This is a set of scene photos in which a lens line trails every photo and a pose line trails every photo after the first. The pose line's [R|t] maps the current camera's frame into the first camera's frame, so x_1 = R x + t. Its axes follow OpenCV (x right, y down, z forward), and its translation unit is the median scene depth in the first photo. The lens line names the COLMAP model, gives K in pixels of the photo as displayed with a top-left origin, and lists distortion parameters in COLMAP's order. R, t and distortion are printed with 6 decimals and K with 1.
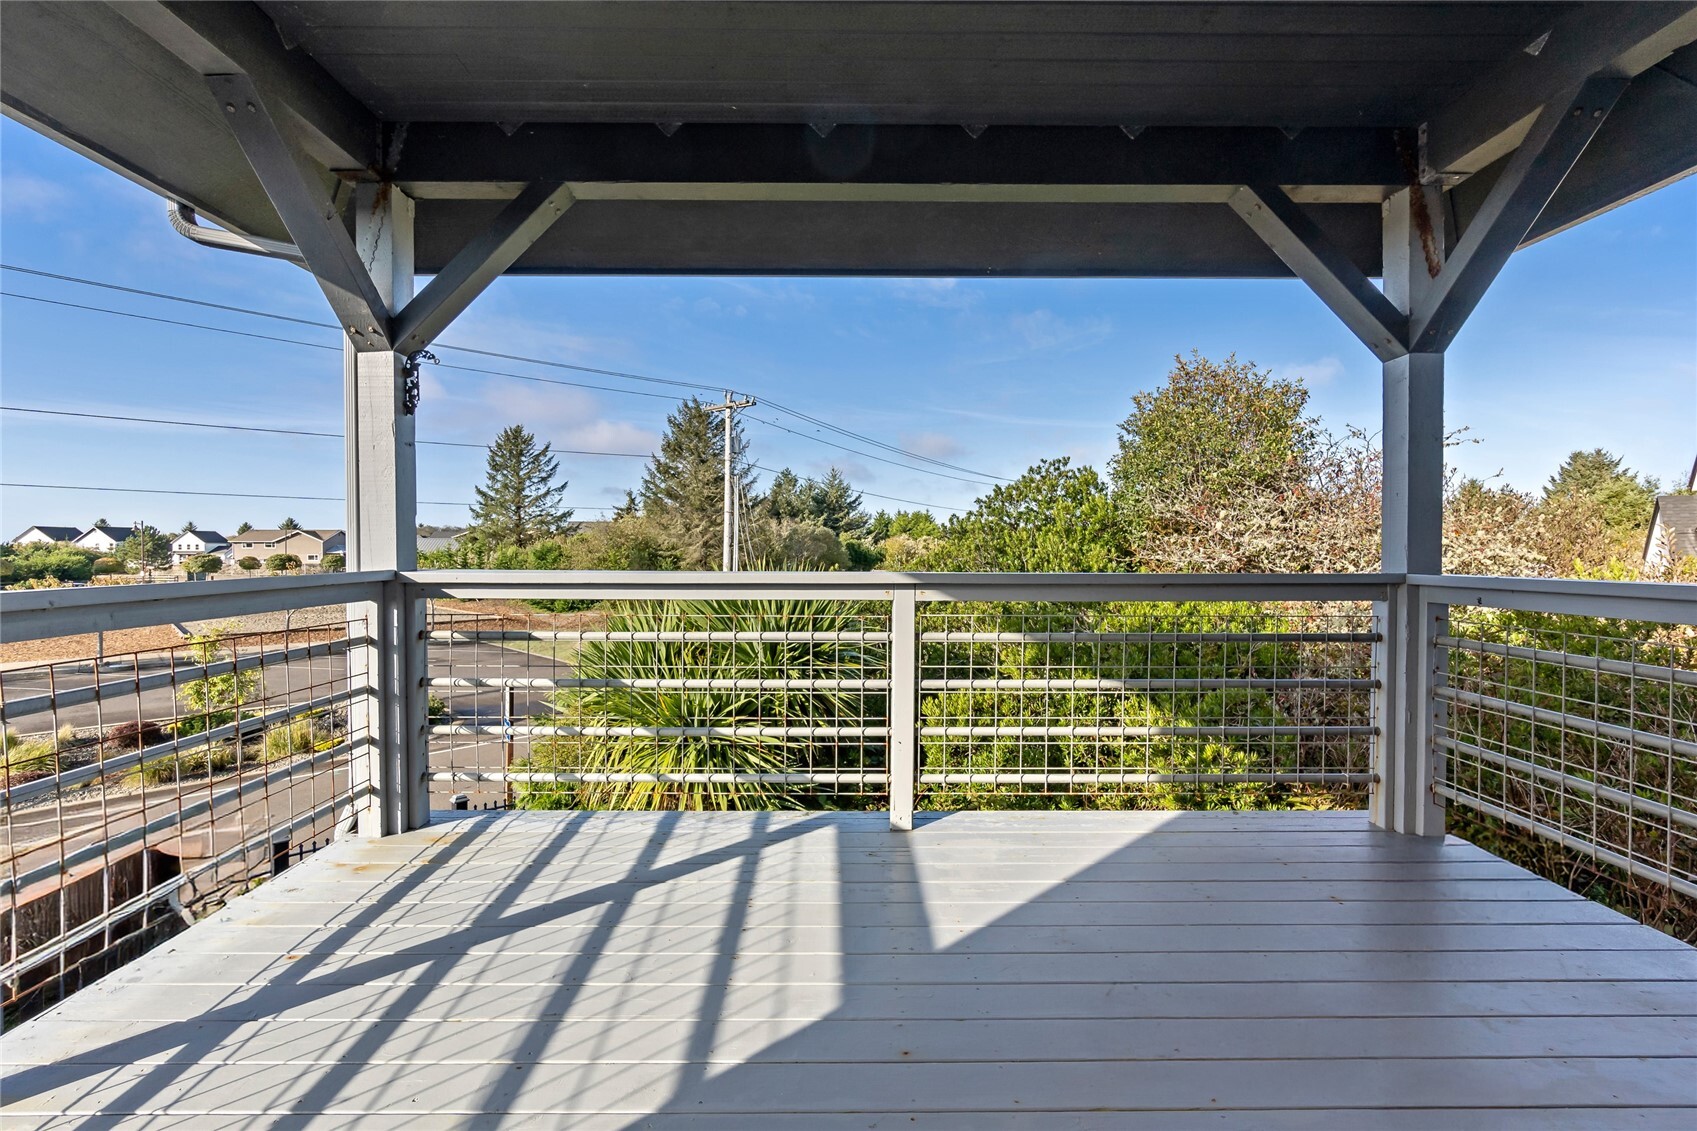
lens RADIAL K [[718.0, 0, 844.1], [0, 718.0, 554.5], [0, 0, 1]] dist [0.000710, 0.000134]
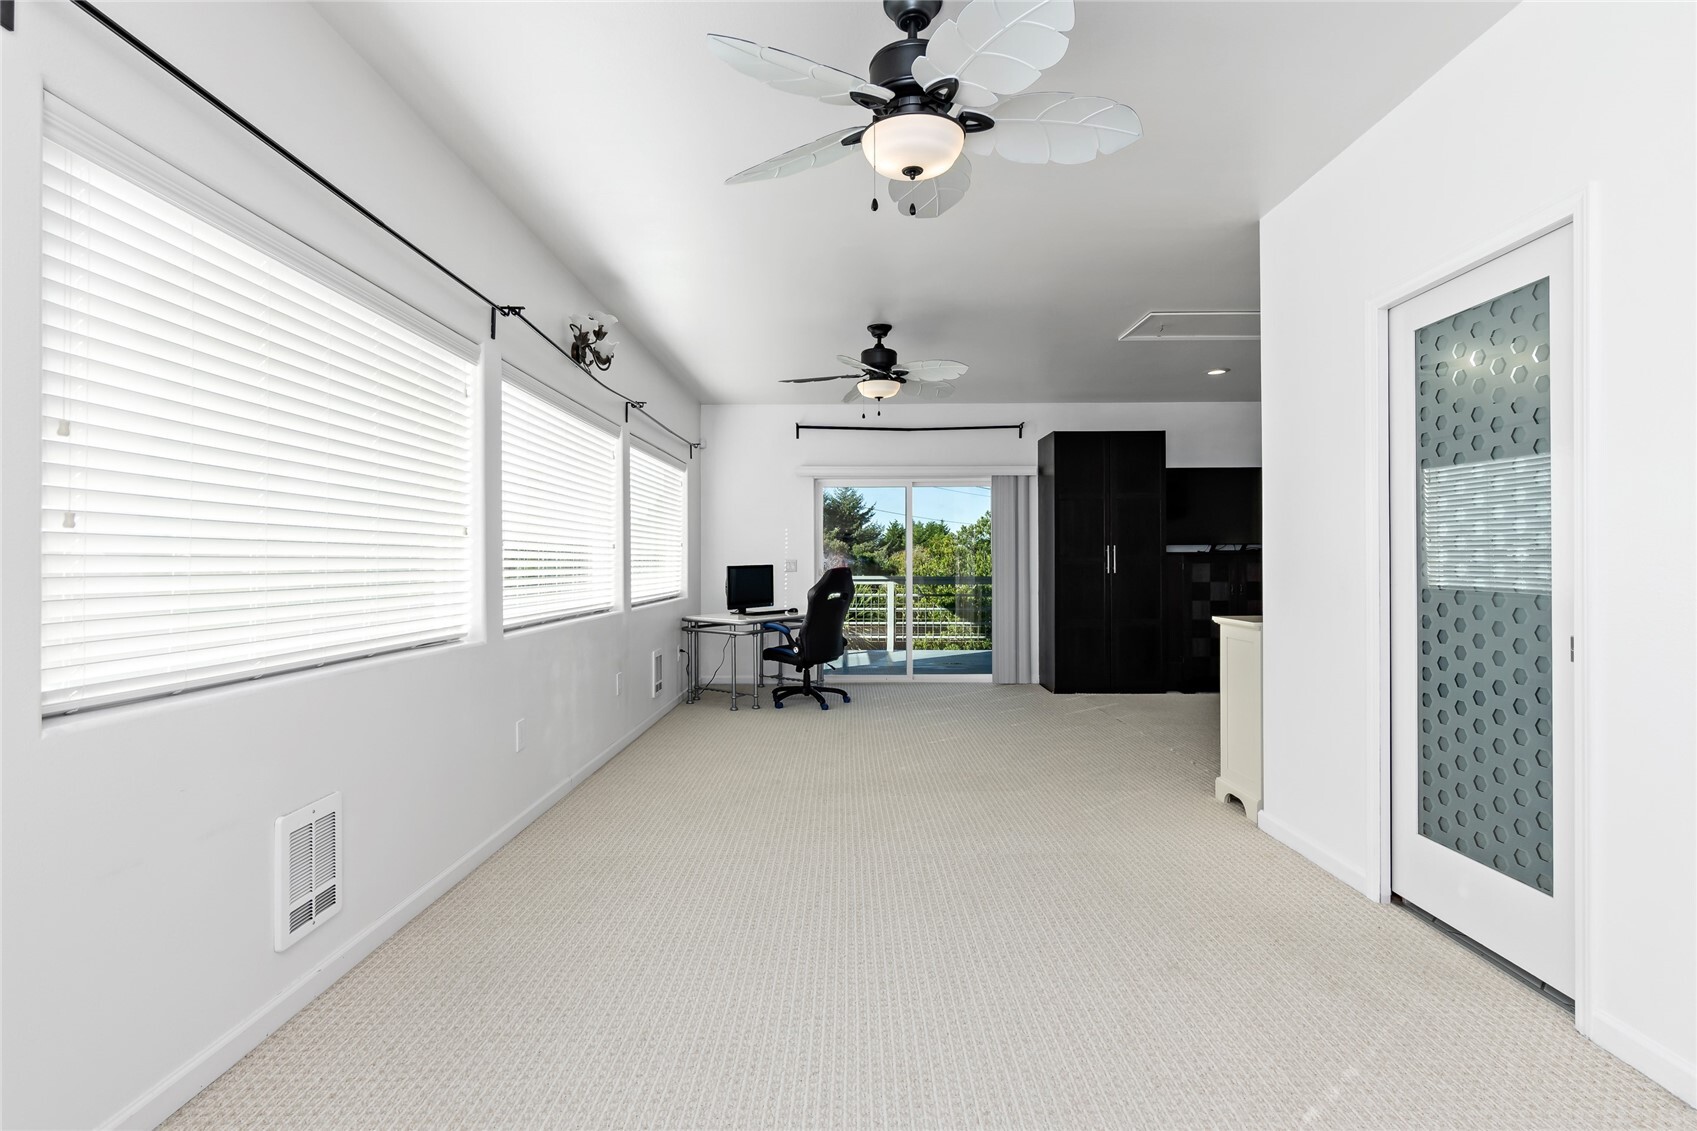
lens RADIAL K [[839.8, 0, 848.5], [0, 839.8, 565.5], [0, 0, 1]] dist [-0.004161, -0.000234]
pose [[0.999971, -0.005093, -0.005712, -0.026906], [0.005088, 0.999987, -0.000871, -0.006878], [0.005717, 0.000842, 0.999983, -0.851511]]
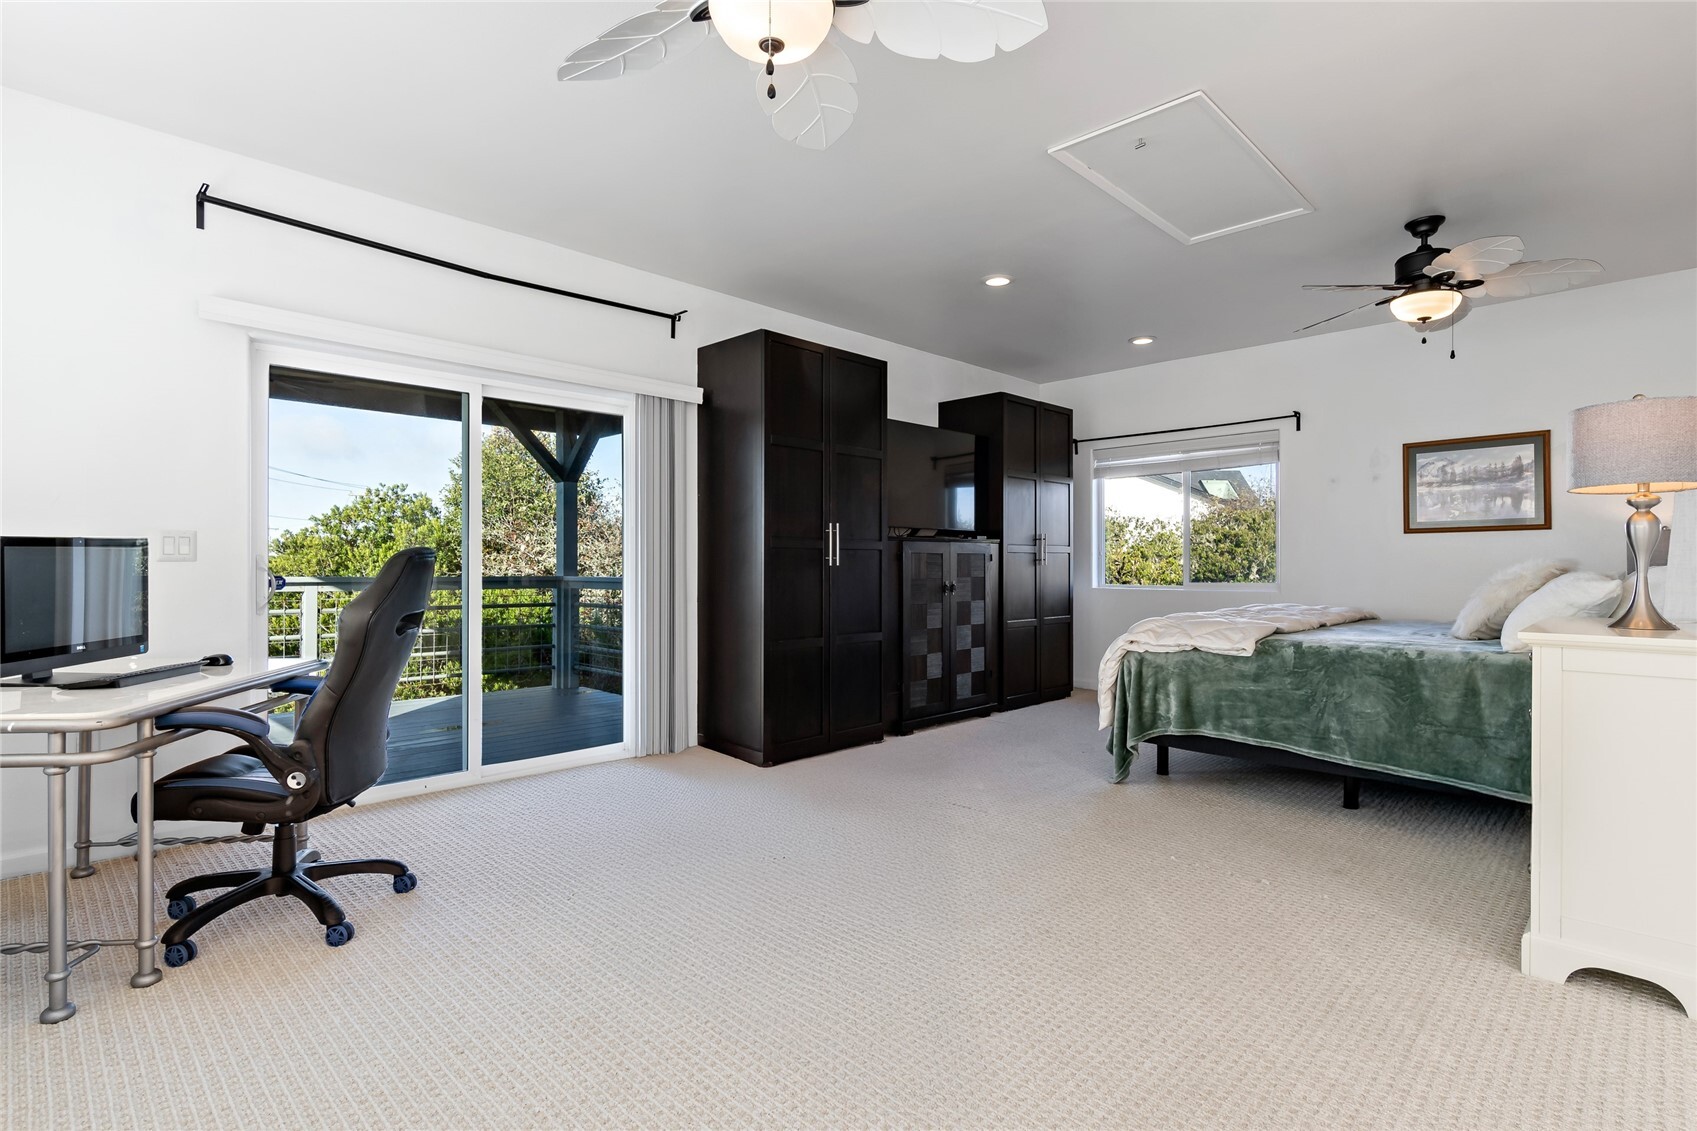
lens RADIAL K [[839.8, 0, 848.5], [0, 839.8, 565.5], [0, 0, 1]] dist [-0.004161, -0.000234]
pose [[0.705946, 0.000239, 0.708265, -0.135003], [0.003266, 0.999988, -0.003593, 0.002124], [-0.708258, 0.004850, 0.705937, -0.439493]]
